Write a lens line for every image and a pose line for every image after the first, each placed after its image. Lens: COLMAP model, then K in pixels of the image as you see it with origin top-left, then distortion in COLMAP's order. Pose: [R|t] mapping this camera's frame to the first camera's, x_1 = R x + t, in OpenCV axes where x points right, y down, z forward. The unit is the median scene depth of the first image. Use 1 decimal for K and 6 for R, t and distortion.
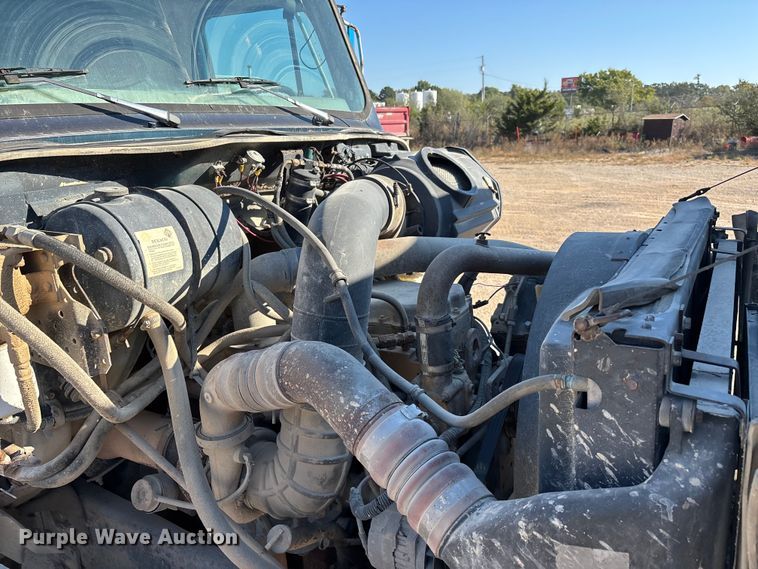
lens RADIAL K [[566.7, 0, 379.0], [0, 566.7, 284.5], [0, 0, 1]] dist [0.042074, -0.052006]
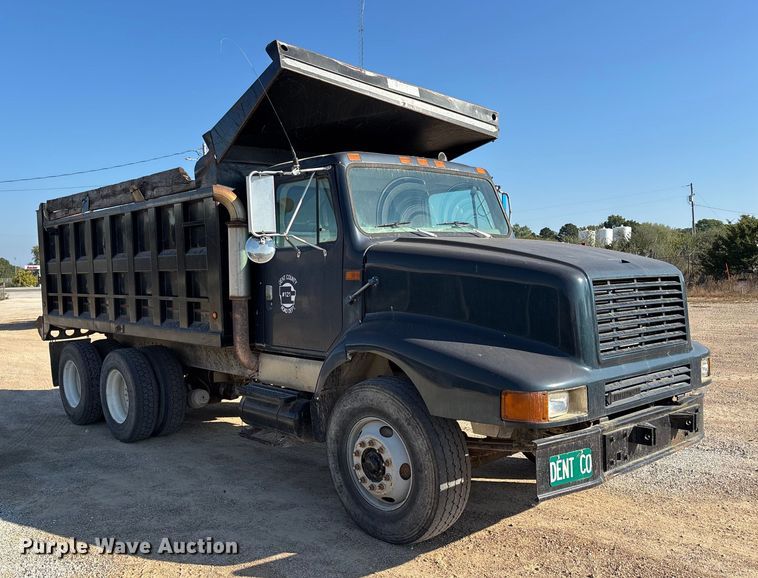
lens RADIAL K [[741.5, 0, 376.8], [0, 741.5, 303.5], [0, 0, 1]] dist [-0.012589, -0.011391]
pose [[0.968727, -0.014695, -0.247695, 0.013138], [-0.043011, 0.973189, -0.225951, 0.042897], [0.244374, 0.229538, 0.942122, -0.120426]]
